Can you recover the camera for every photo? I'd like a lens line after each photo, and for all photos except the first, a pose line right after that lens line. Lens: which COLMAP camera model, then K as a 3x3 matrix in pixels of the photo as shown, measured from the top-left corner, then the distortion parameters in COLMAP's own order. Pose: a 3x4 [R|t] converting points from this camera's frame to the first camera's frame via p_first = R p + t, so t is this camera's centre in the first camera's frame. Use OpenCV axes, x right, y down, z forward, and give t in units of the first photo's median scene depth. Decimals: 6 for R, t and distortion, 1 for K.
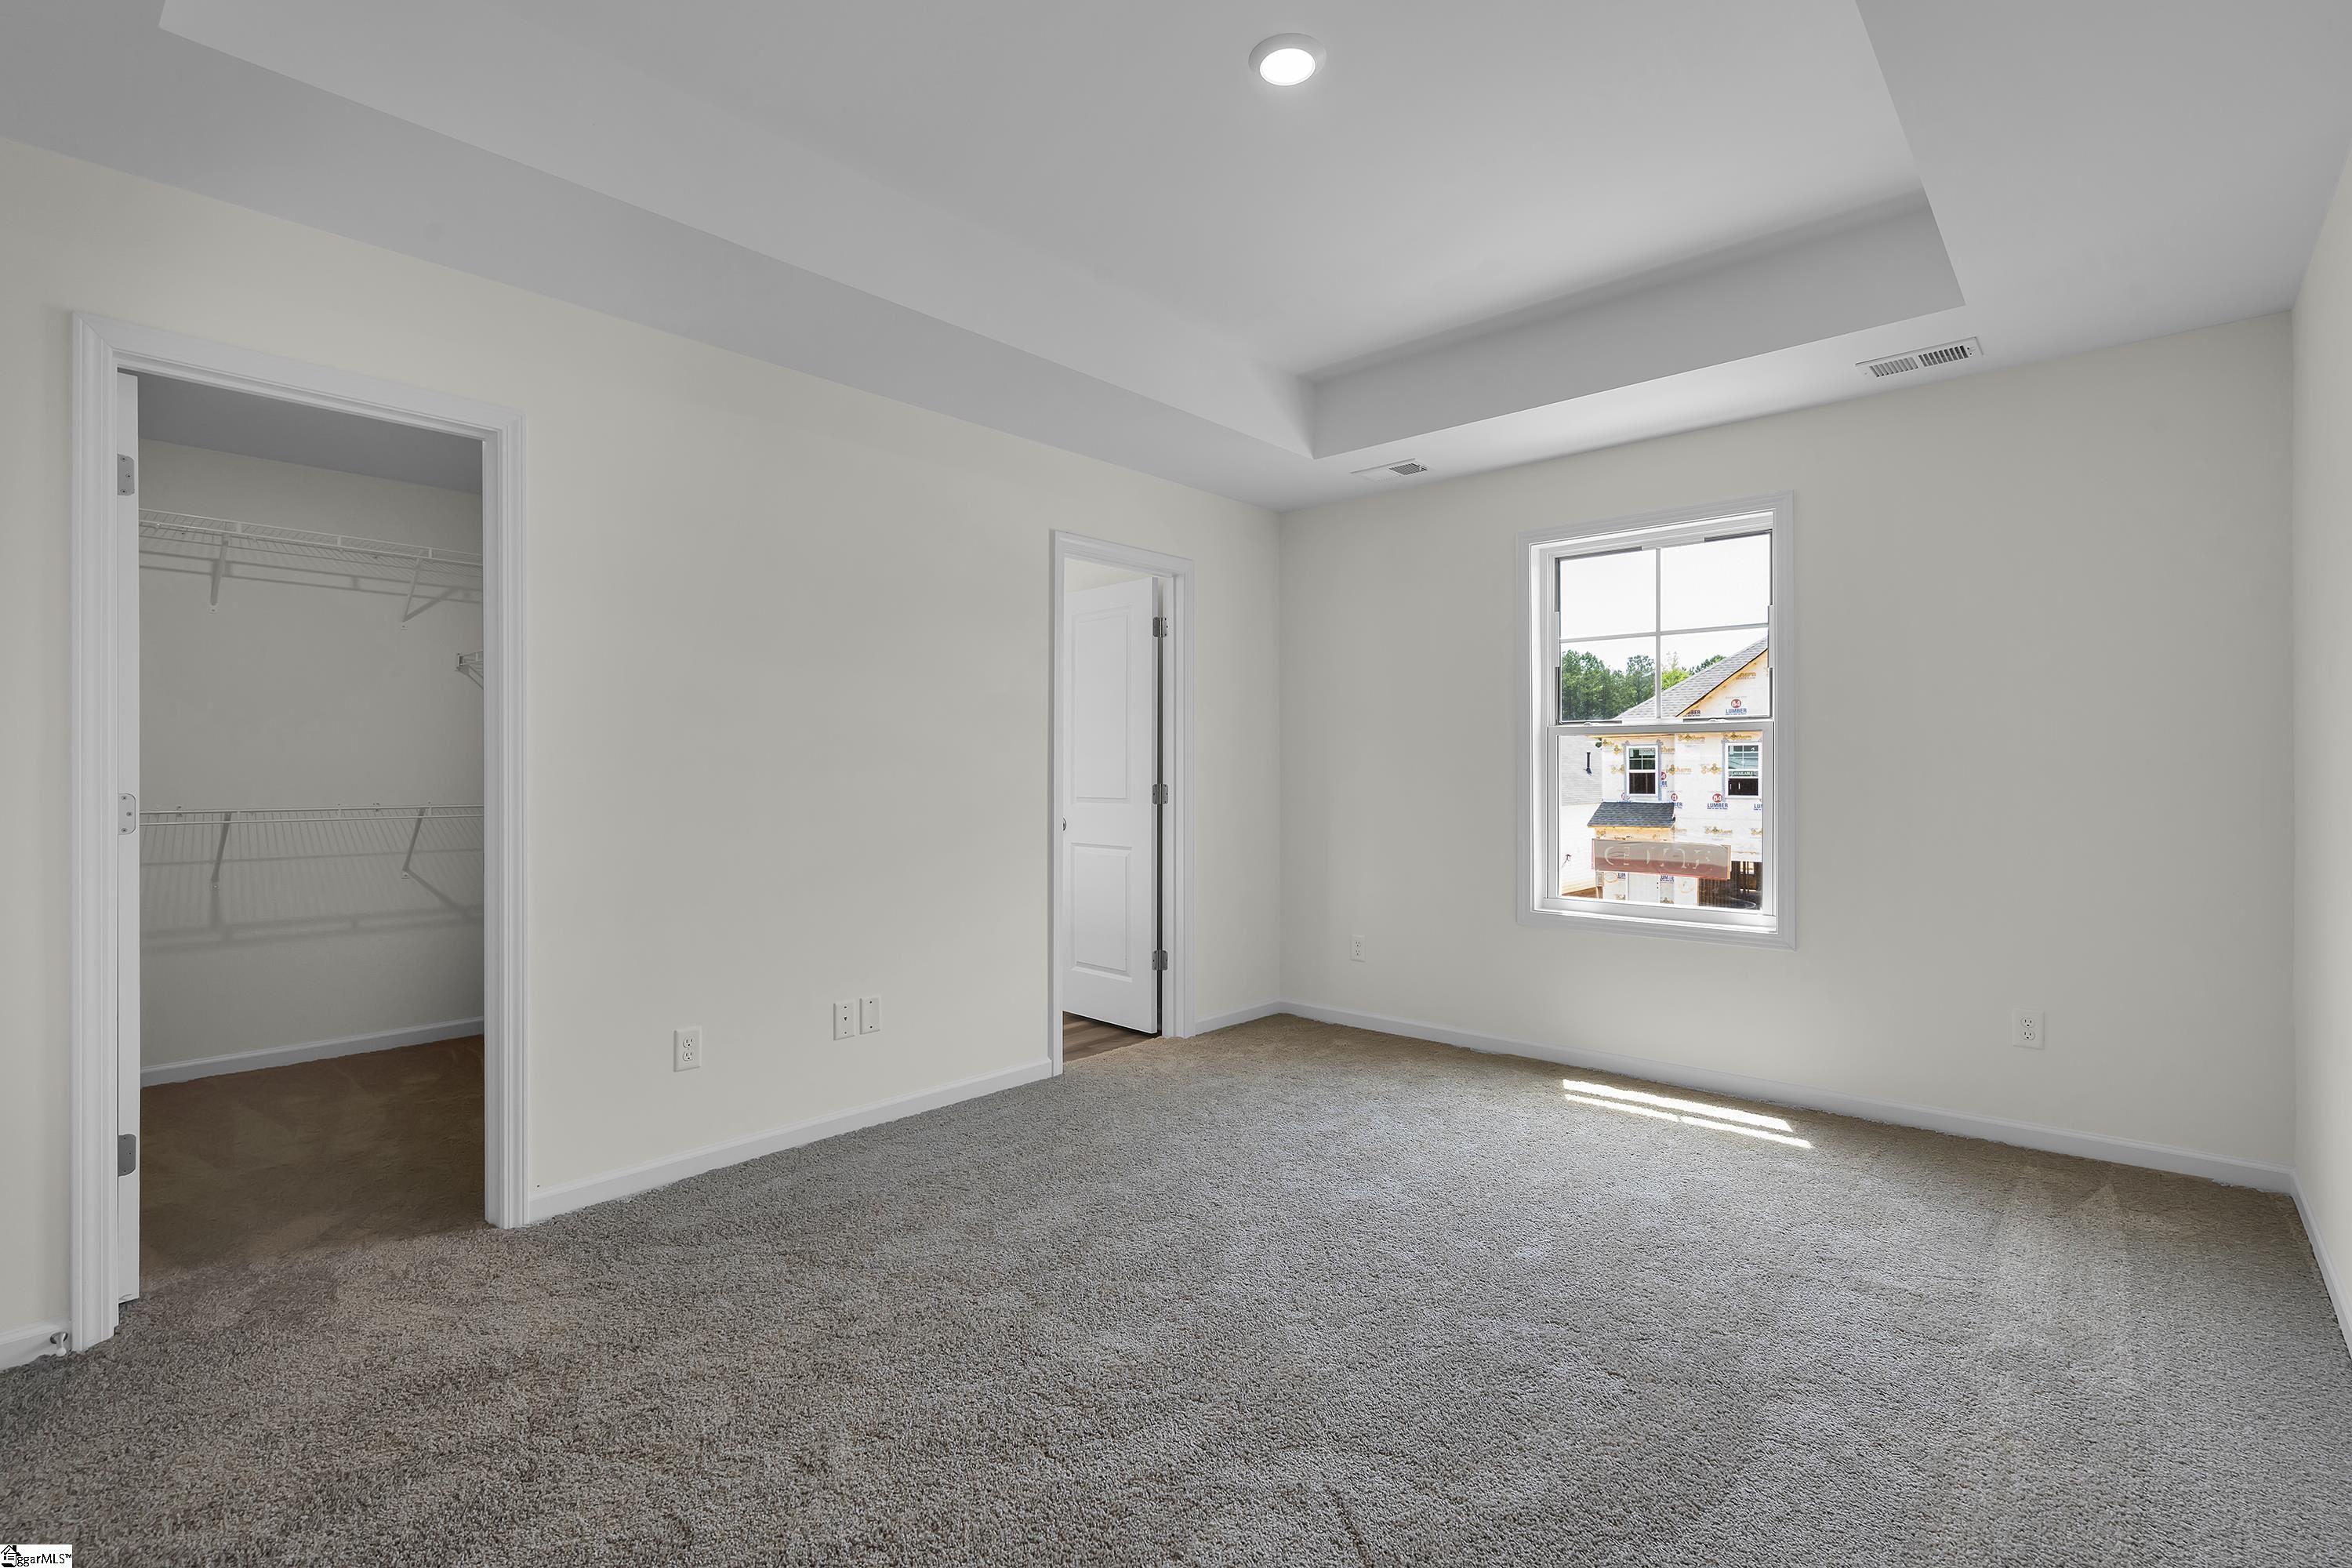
lens RADIAL K [[1079.1, 0, 1187.2], [0, 1079.1, 770.1], [0, 0, 1]] dist [-0.024937, 0.005757]
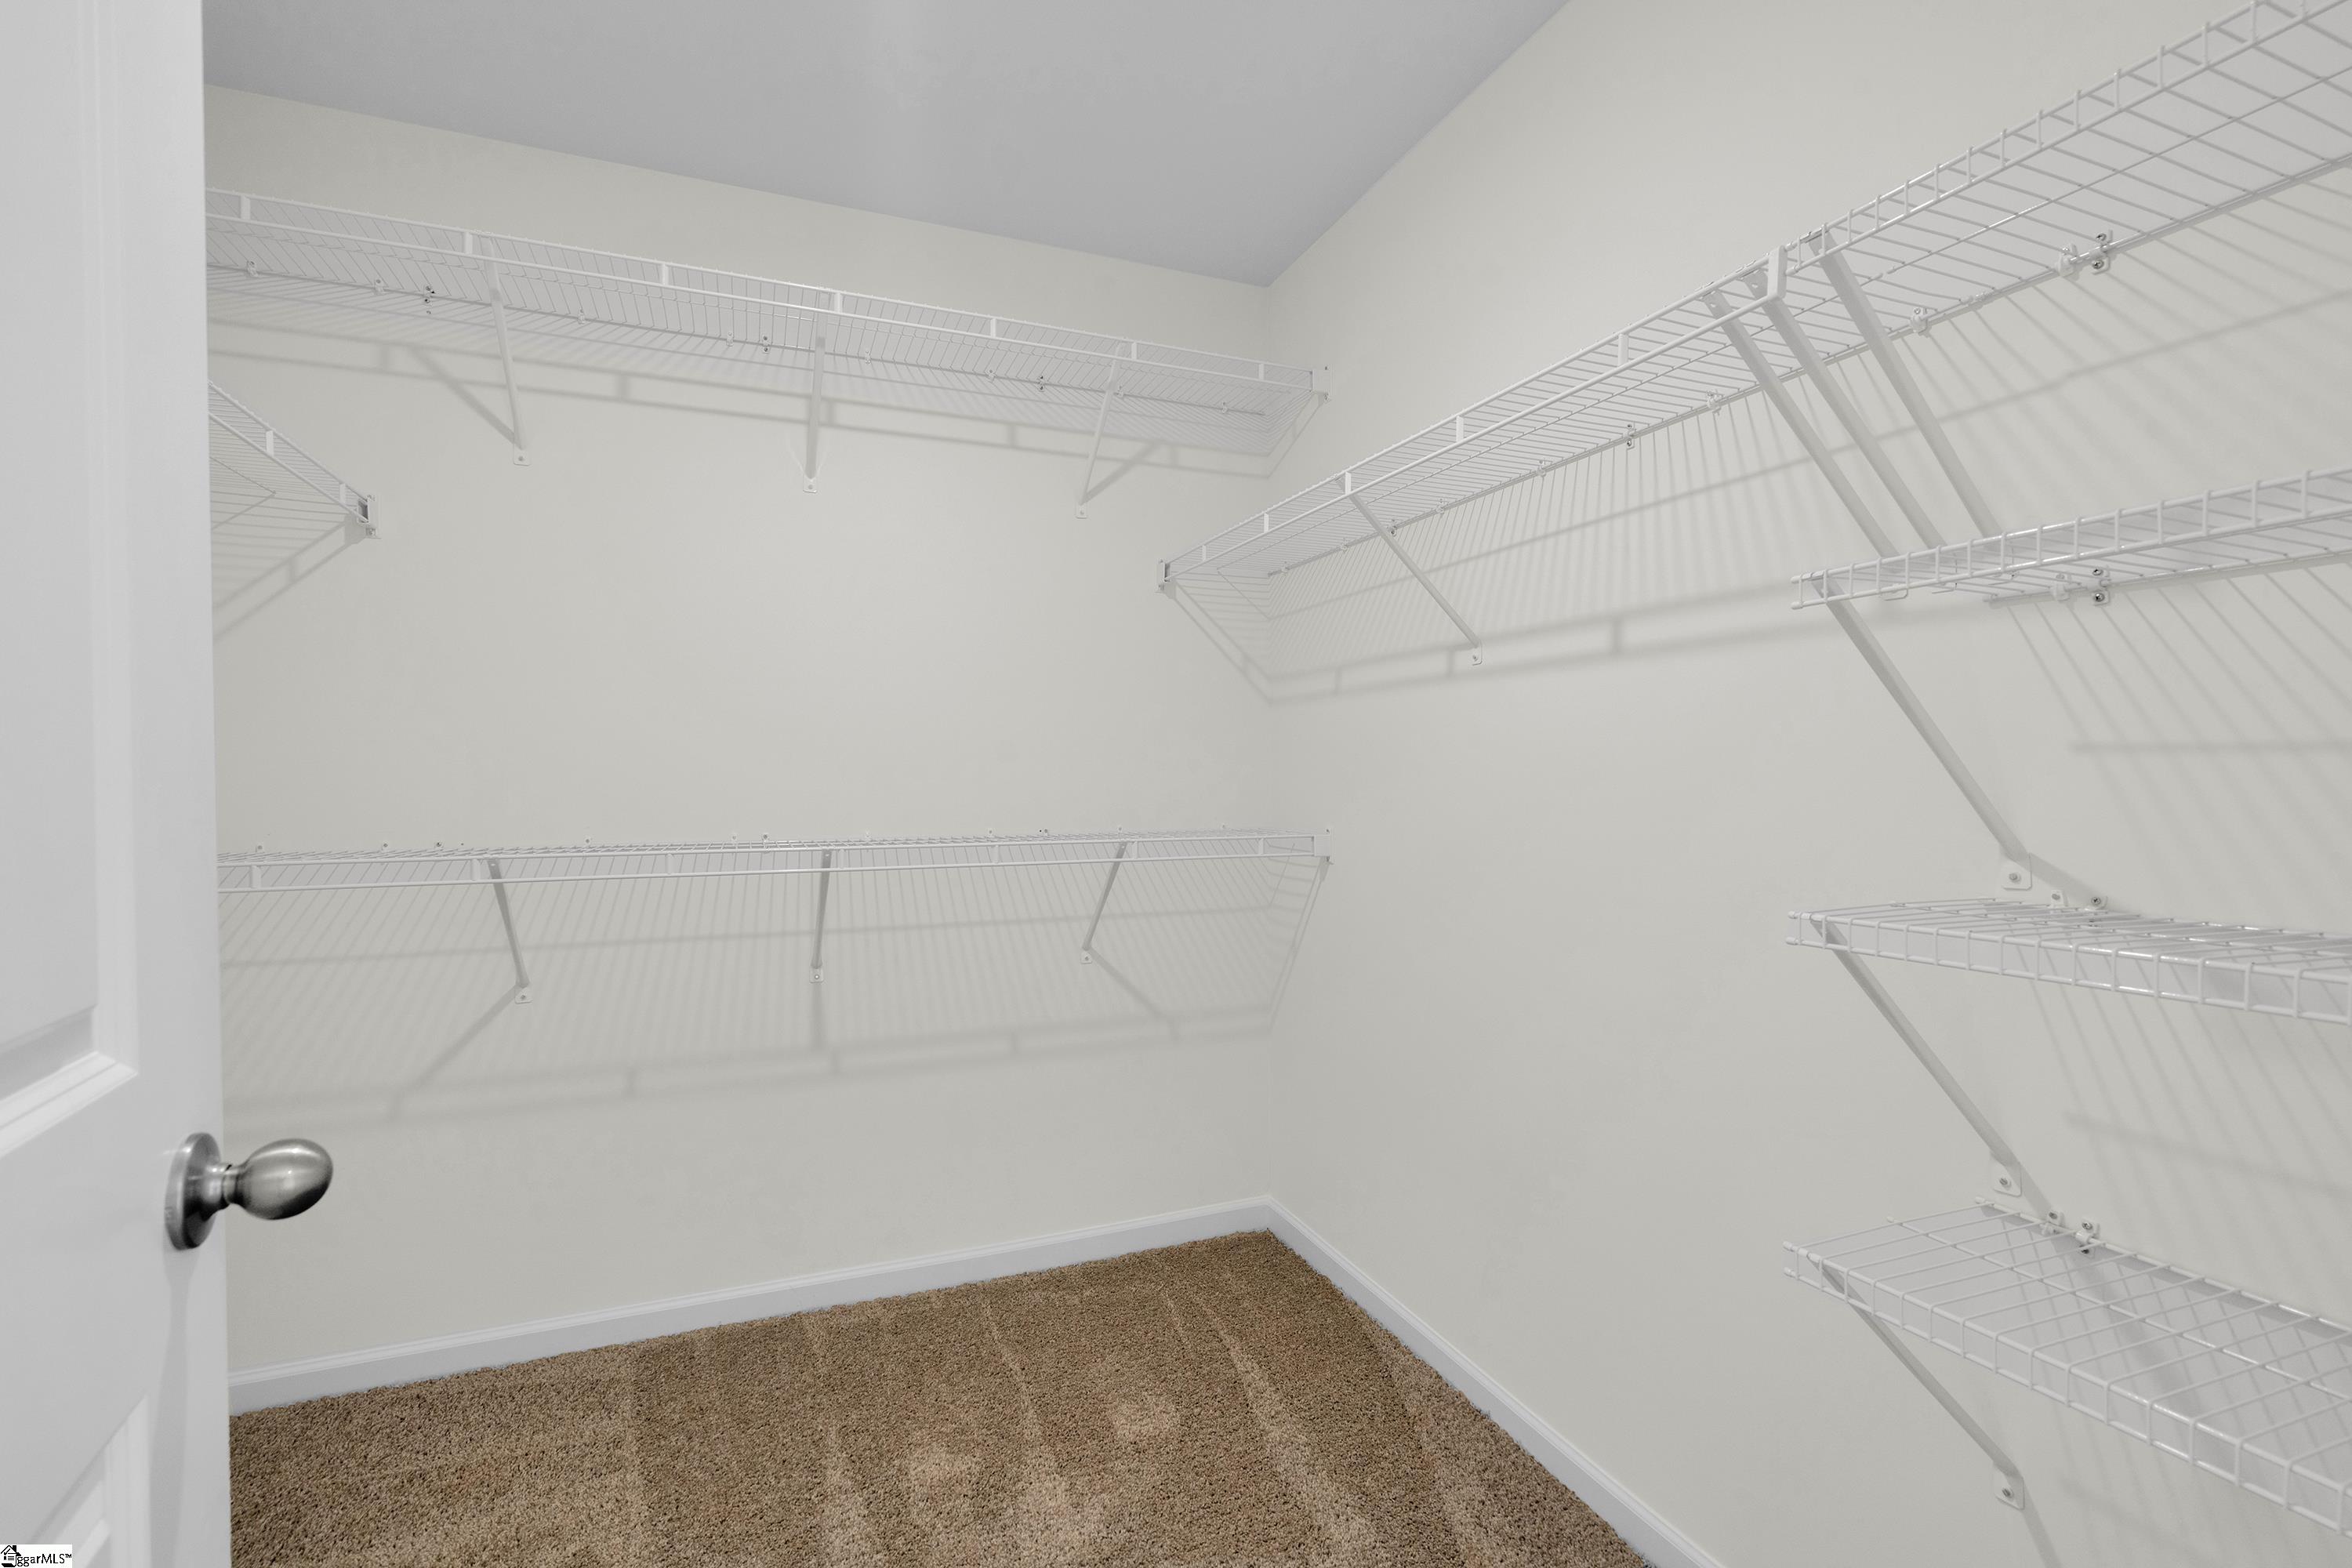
lens RADIAL K [[1079.1, 0, 1176.0], [0, 1079.1, 779.7], [0, 0, 1]] dist [-0.024937, 0.005757]
pose [[0.896574, -0.000622, -0.442893, -0.488005], [0.005000, 0.999950, 0.008717, 0.000504], [0.442865, -0.010029, 0.896532, 0.569108]]
